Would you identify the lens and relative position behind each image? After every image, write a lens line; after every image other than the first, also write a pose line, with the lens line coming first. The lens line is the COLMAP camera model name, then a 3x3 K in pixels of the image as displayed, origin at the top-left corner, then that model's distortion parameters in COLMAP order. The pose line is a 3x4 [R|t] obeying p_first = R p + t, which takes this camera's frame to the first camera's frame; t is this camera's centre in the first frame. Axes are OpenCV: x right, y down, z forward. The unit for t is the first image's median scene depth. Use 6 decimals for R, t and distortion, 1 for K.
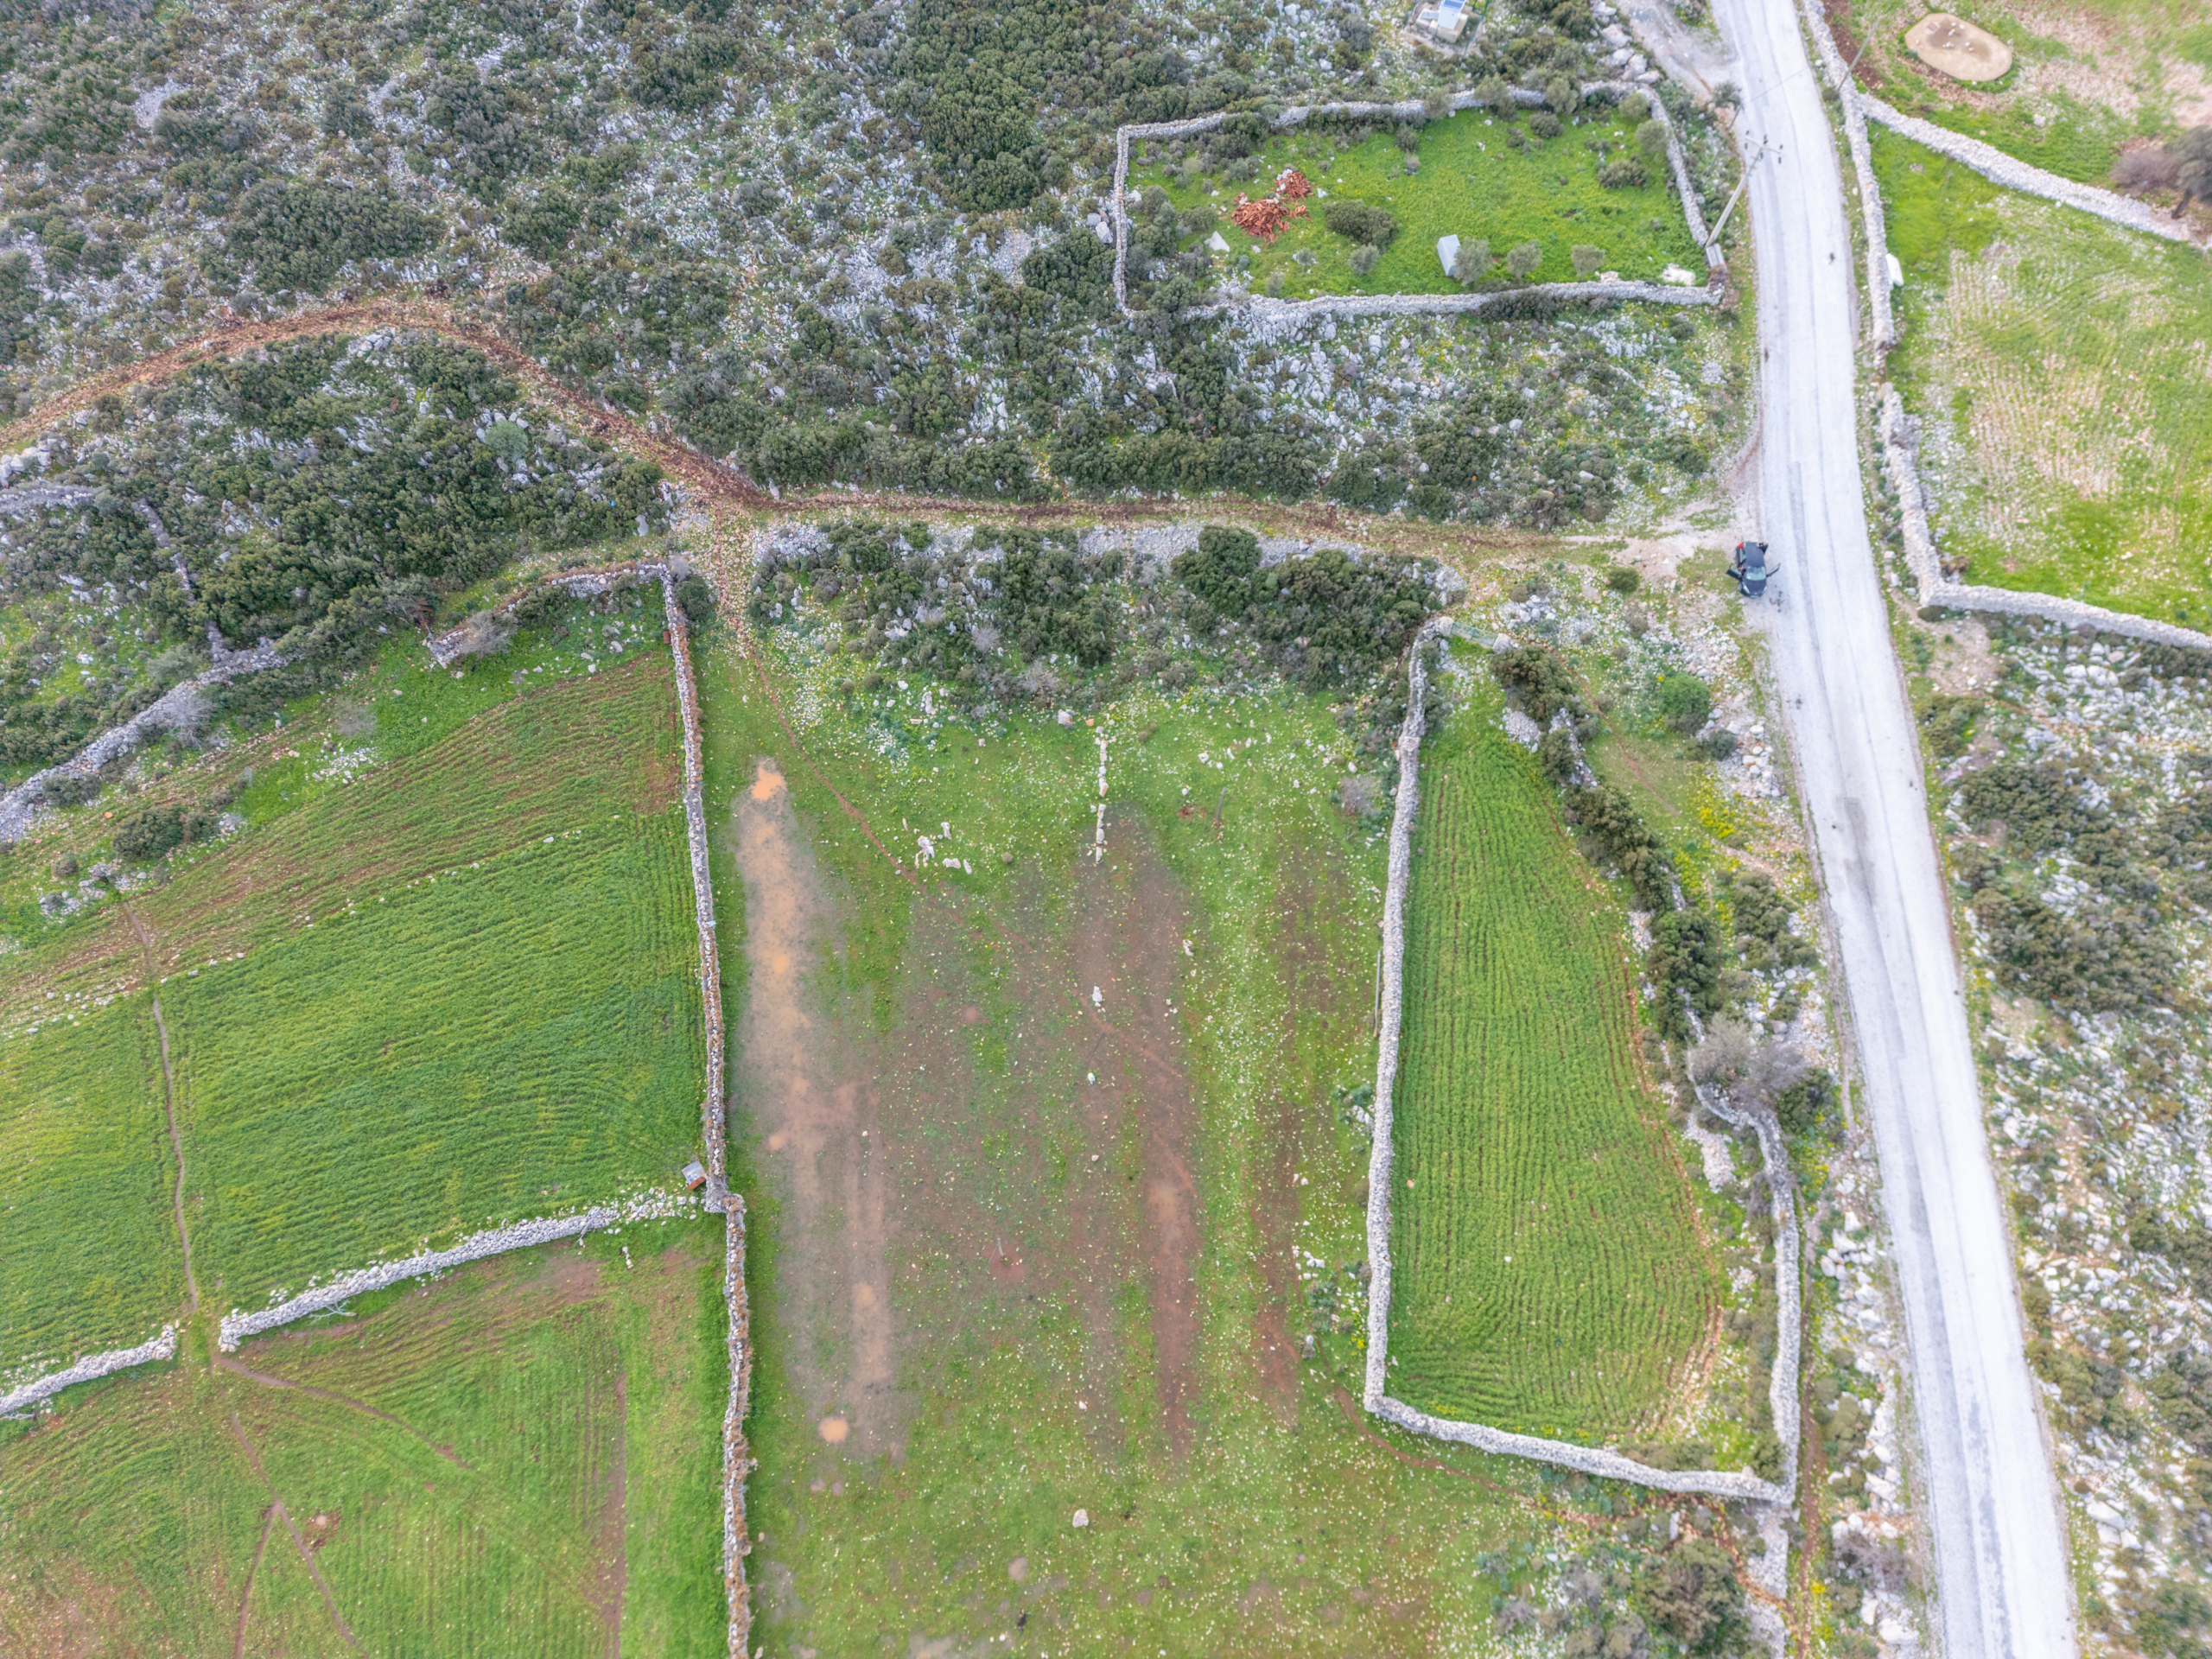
lens RADIAL K [[1554.7, 0, 1107.3], [0, 1554.7, 833.1], [0, 0, 1]] dist [0.064475, -0.062416]
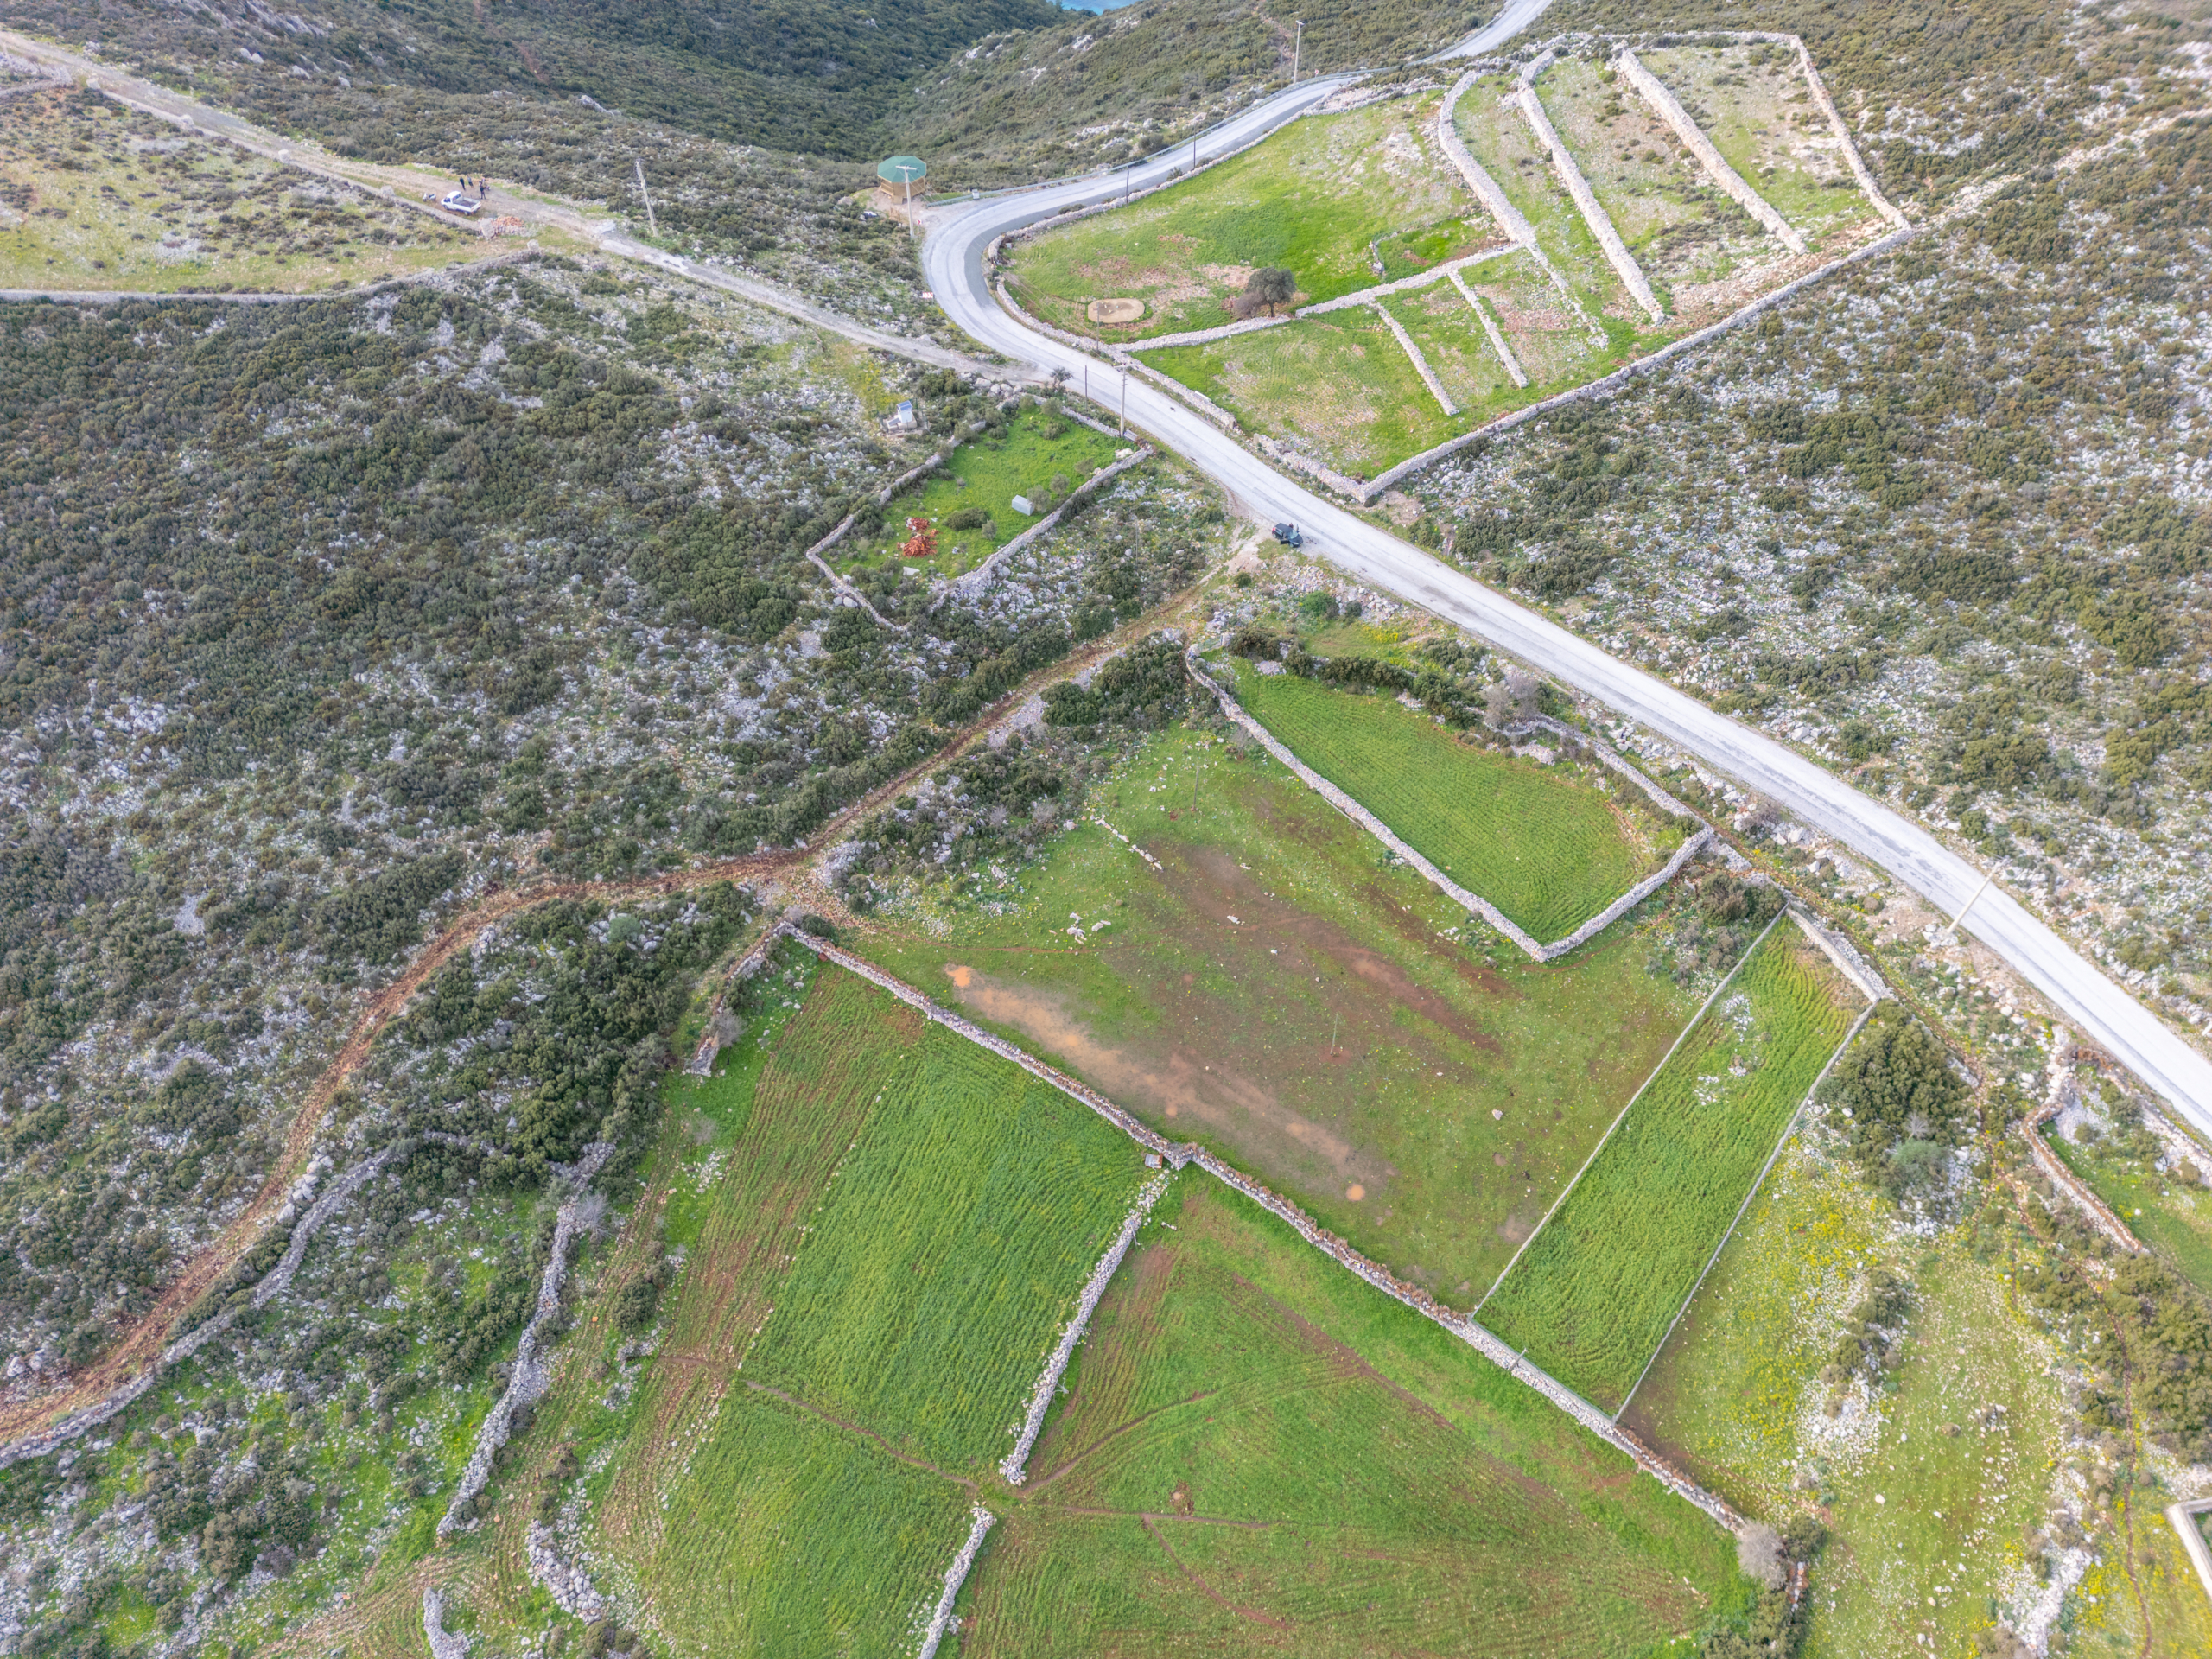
lens RADIAL K [[1547.9, 0, 1104.6], [0, 1547.9, 828.3], [0, 0, 1]] dist [0.077787, -0.074724]
pose [[0.672372, -0.563713, 0.479733, -0.708506], [0.687954, 0.715094, -0.123932, 0.131676], [-0.273192, 0.413362, 0.868618, -0.288130]]
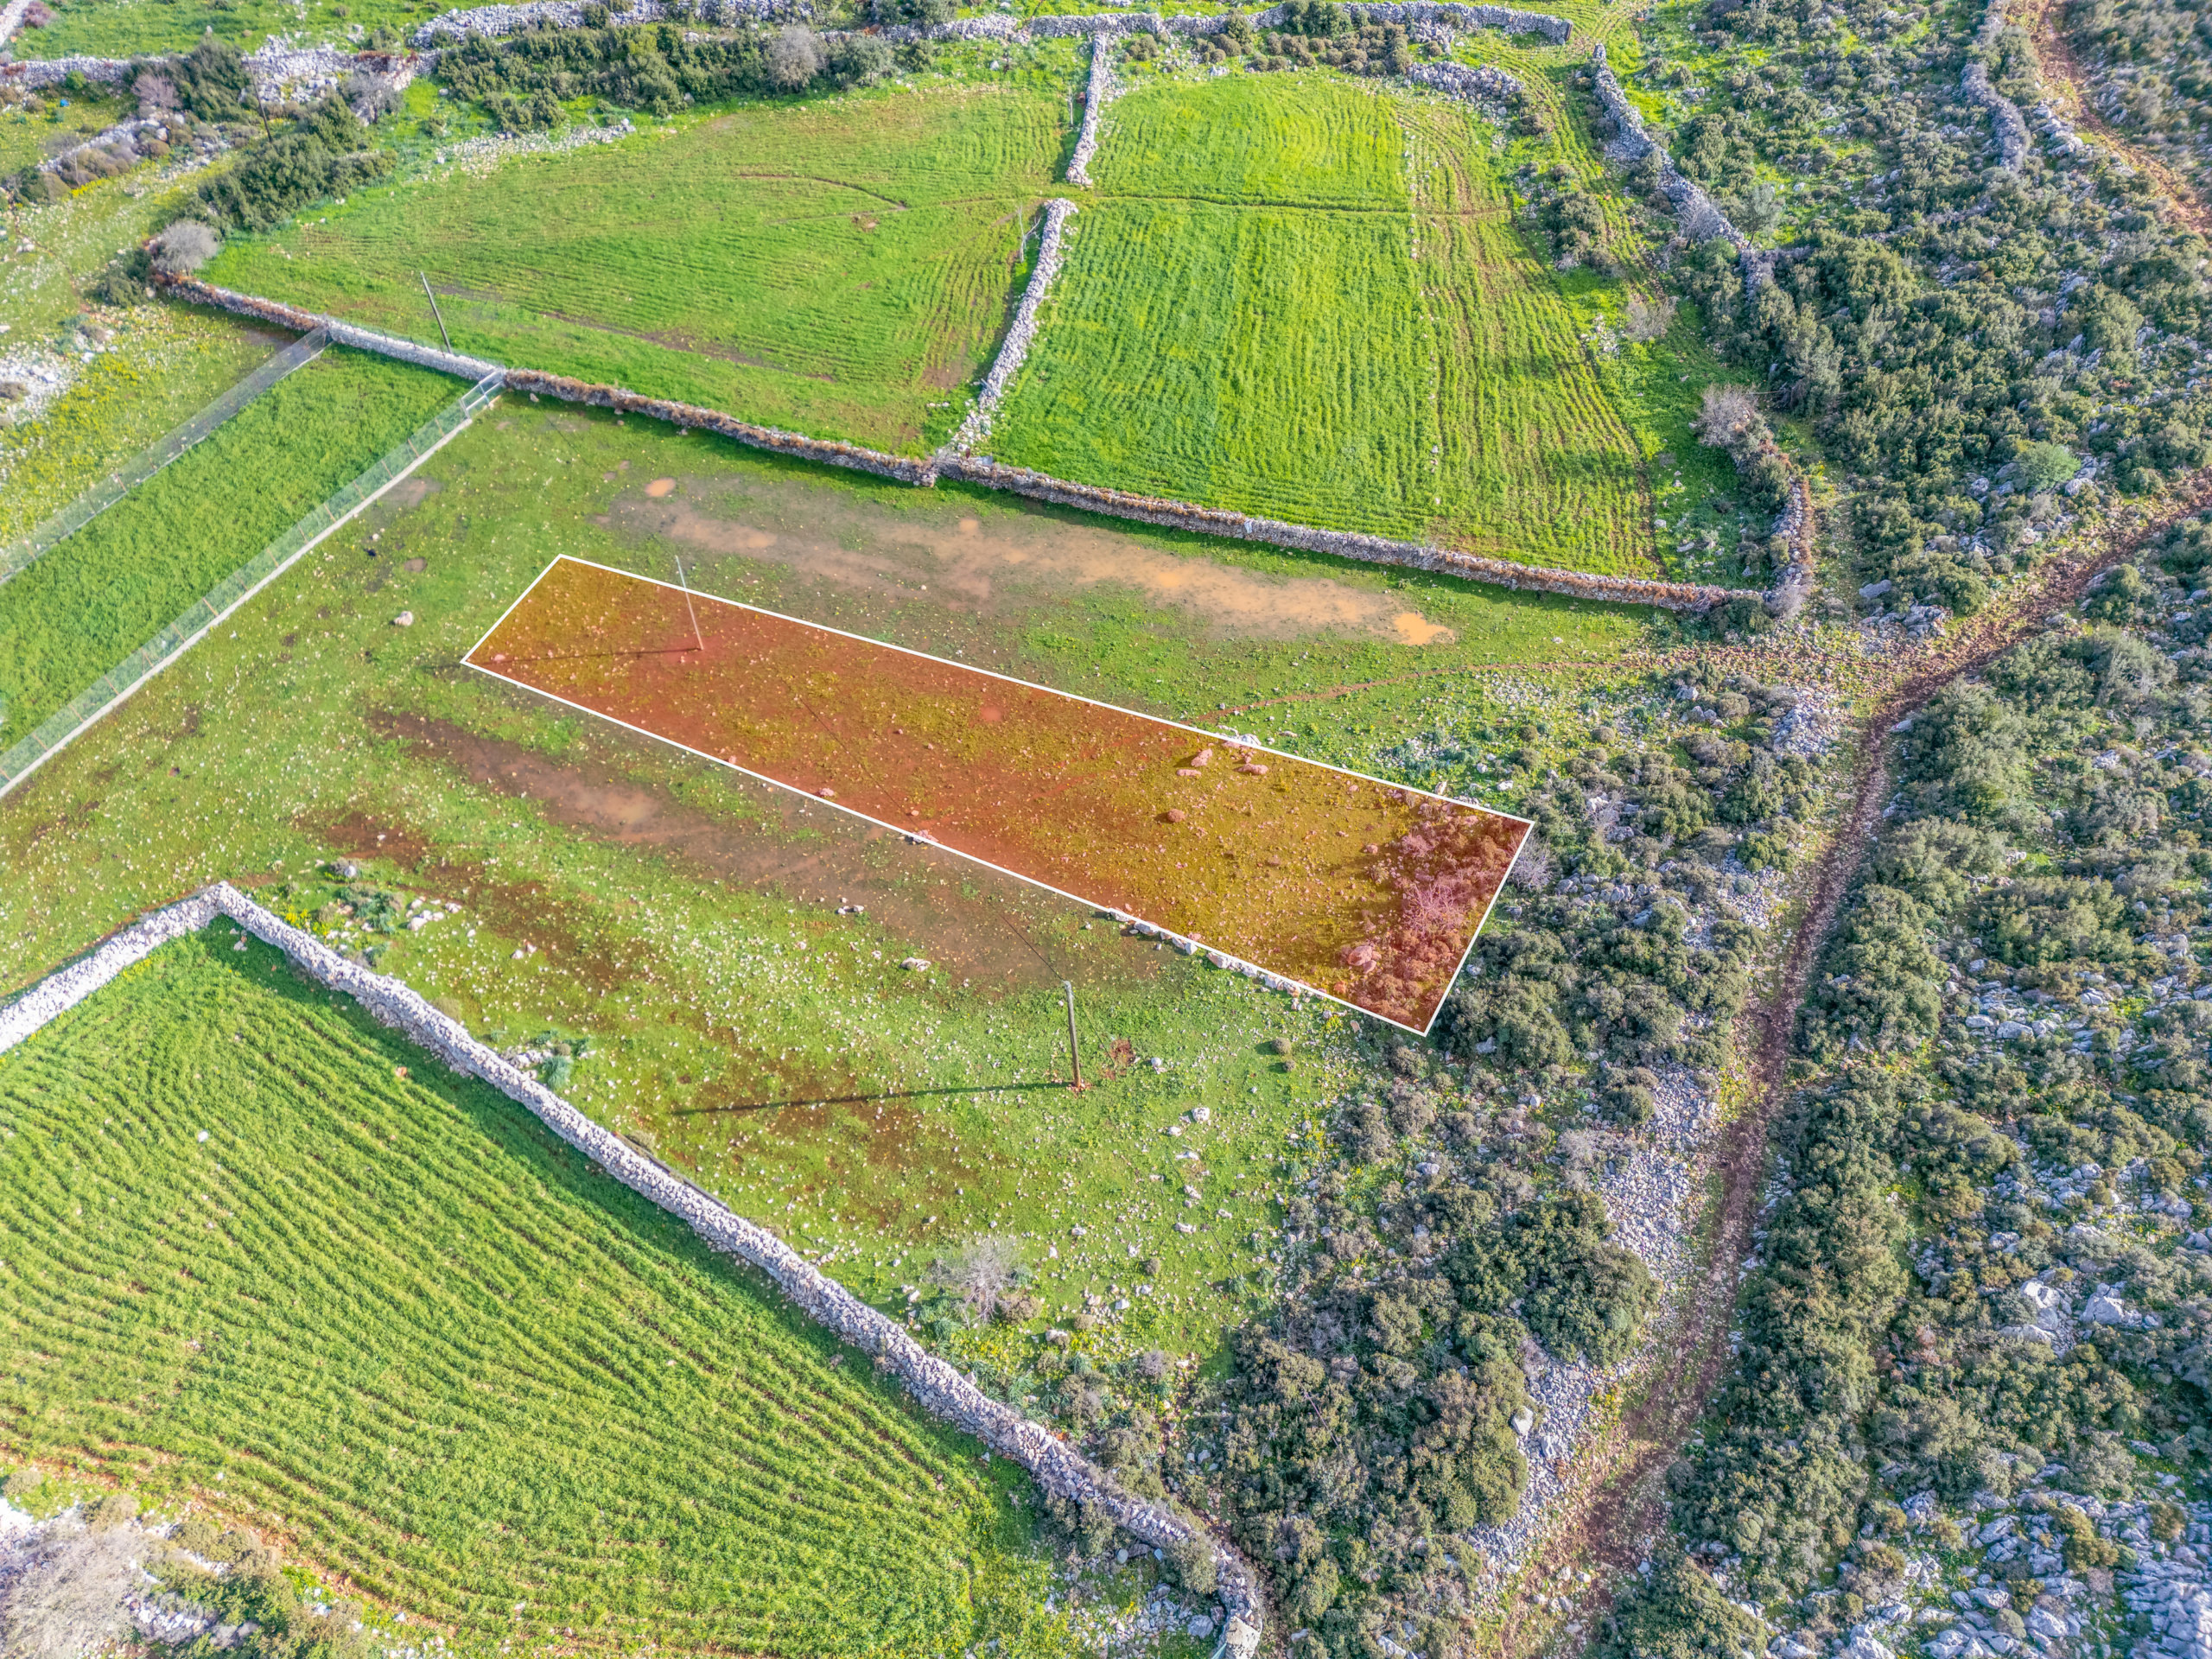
lens RADIAL K [[1541.7, 0, 1104.2], [0, 1541.7, 835.9], [0, 0, 1]] dist [0.078140, -0.077095]
pose [[-0.449851, 0.692435, -0.564064, 0.315276], [-0.827904, -0.086427, 0.554171, -0.312794], [0.334977, 0.716285, 0.612149, 0.566322]]
